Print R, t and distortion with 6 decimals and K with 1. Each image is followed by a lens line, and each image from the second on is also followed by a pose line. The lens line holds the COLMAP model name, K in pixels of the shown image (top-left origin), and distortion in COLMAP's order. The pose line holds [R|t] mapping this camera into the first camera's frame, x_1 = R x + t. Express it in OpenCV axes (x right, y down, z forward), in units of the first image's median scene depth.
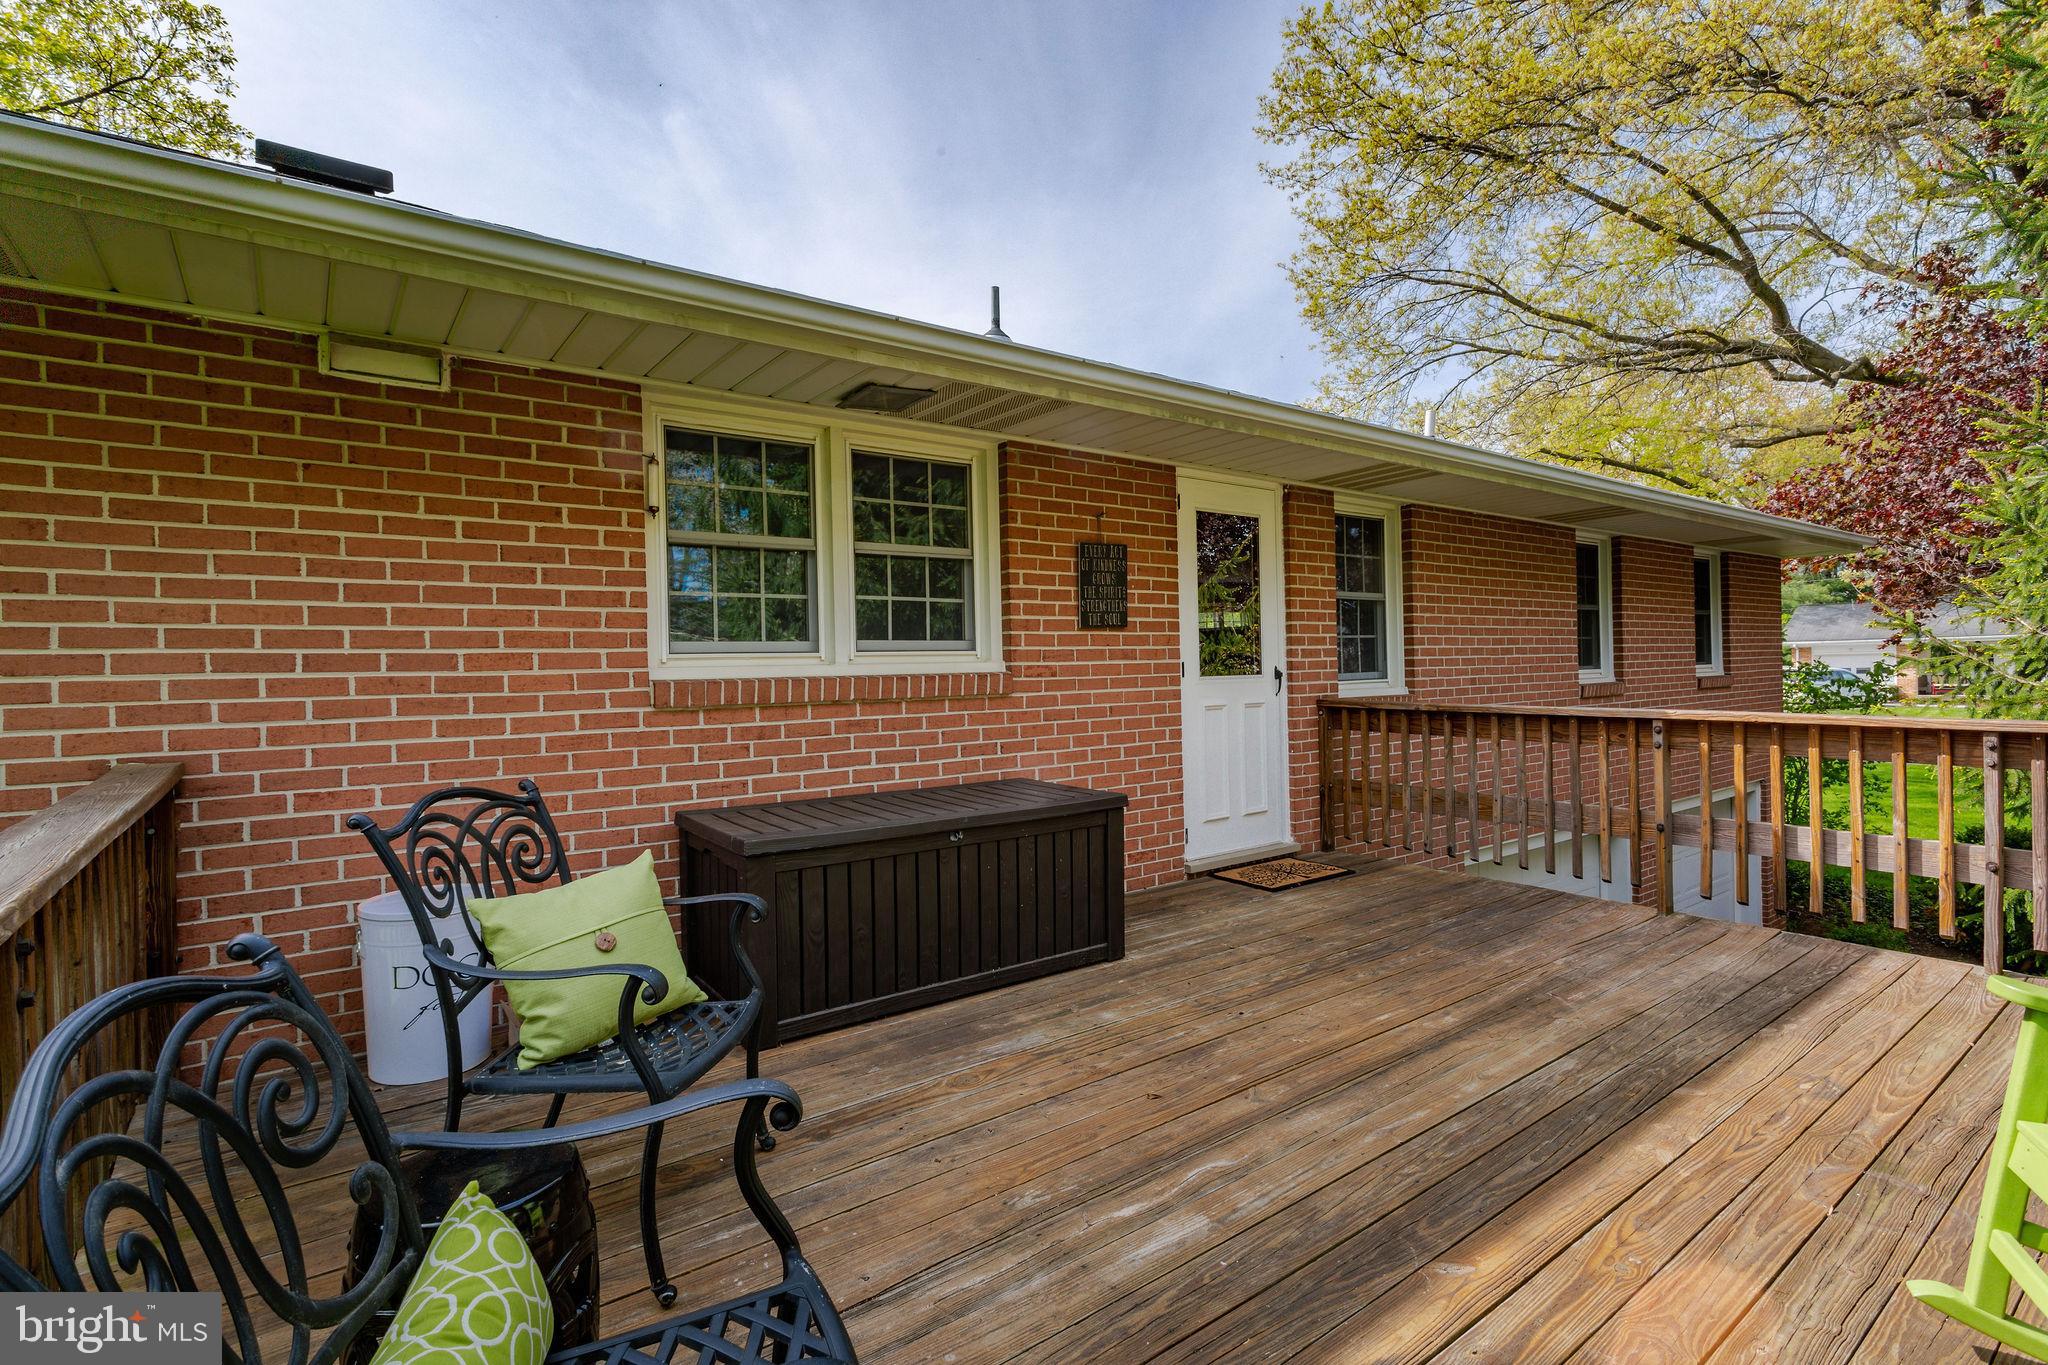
lens RADIAL K [[969.5, 0, 1024.0], [0, 969.5, 682.5], [0, 0, 1]] dist [-0.002212, 0.000204]
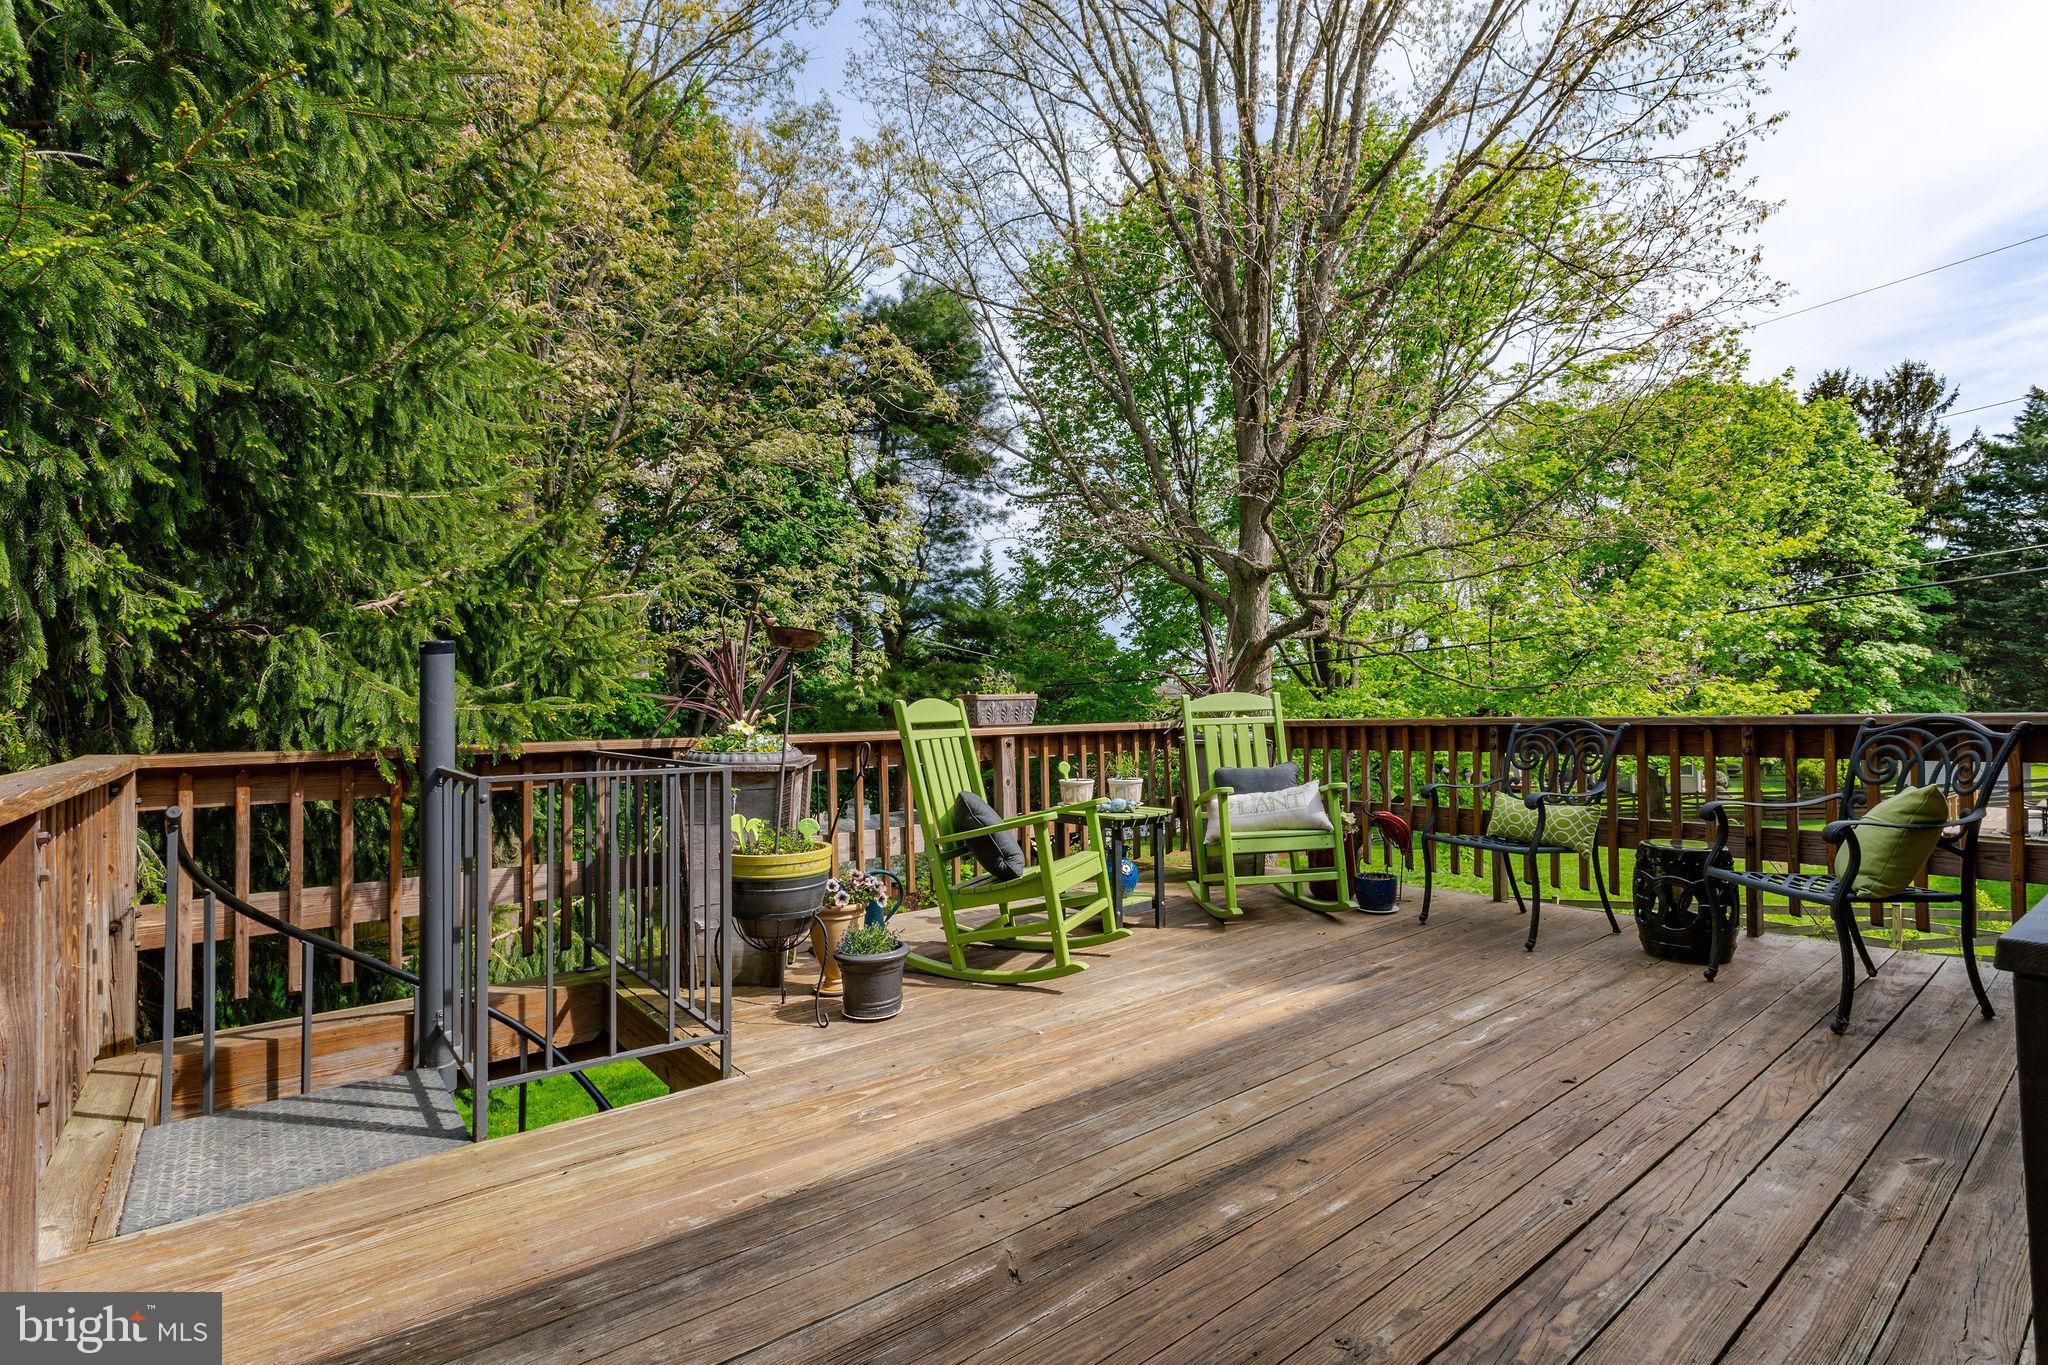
lens RADIAL K [[969.5, 0, 1024.0], [0, 969.5, 682.5], [0, 0, 1]] dist [-0.002212, 0.000204]
pose [[-0.998687, 0.028889, -0.042299, 0.510869], [0.028525, 0.999551, 0.009199, 0.001530], [0.042545, 0.007980, -0.999063, 1.399883]]
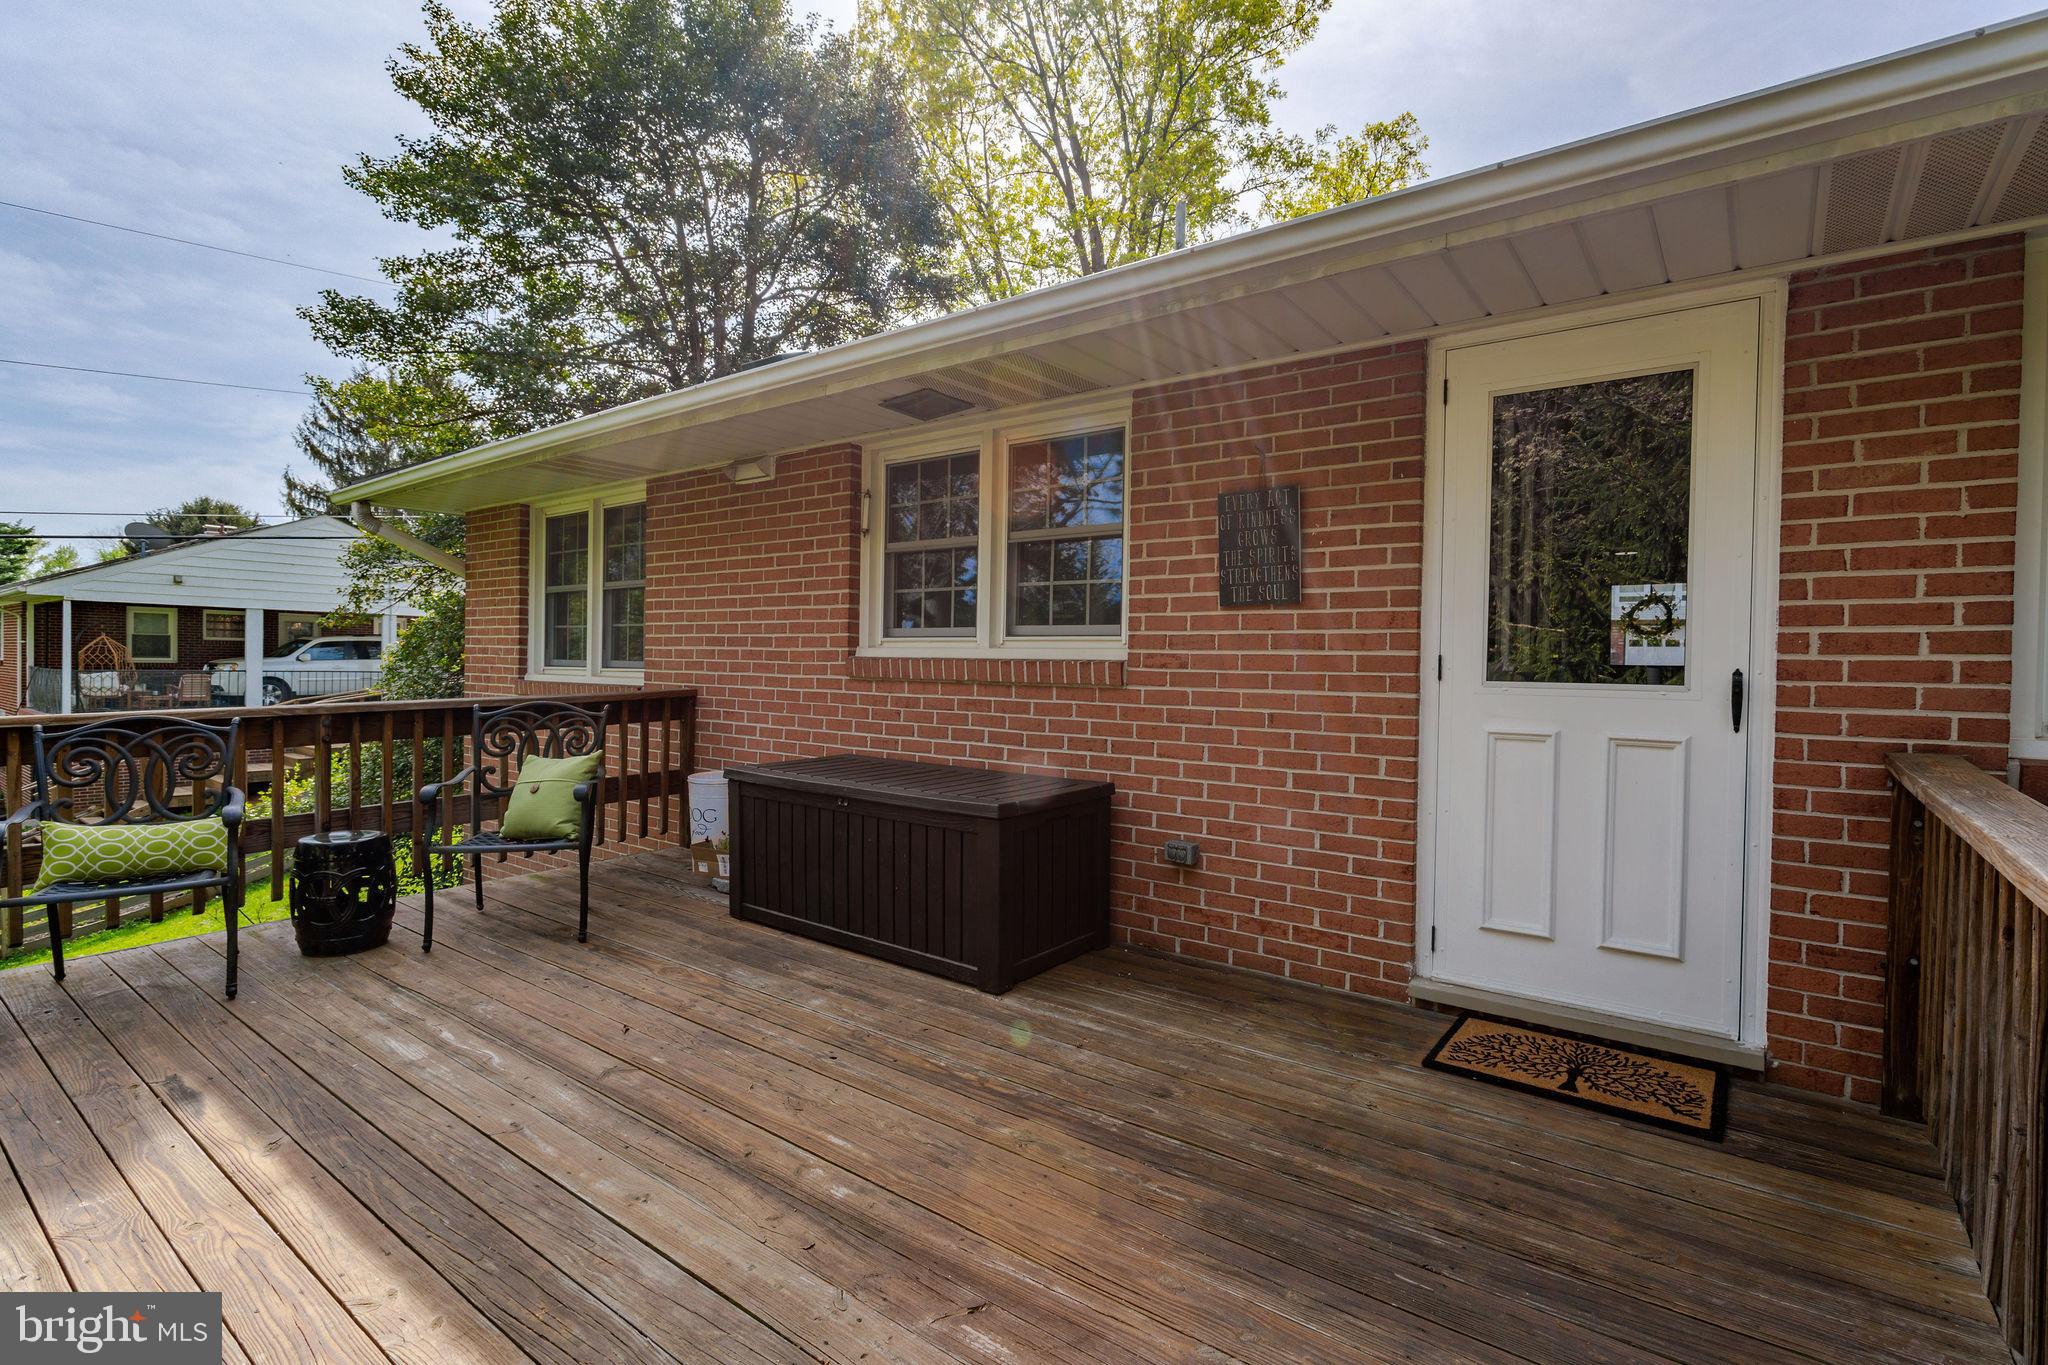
lens RADIAL K [[969.5, 0, 1024.0], [0, 969.5, 682.5], [0, 0, 1]] dist [-0.002212, 0.000204]
pose [[0.273071, 0.044815, -0.960949, 0.948732], [-0.036547, 0.998676, 0.036190, -0.023063], [0.961299, 0.025237, 0.274348, 0.808480]]
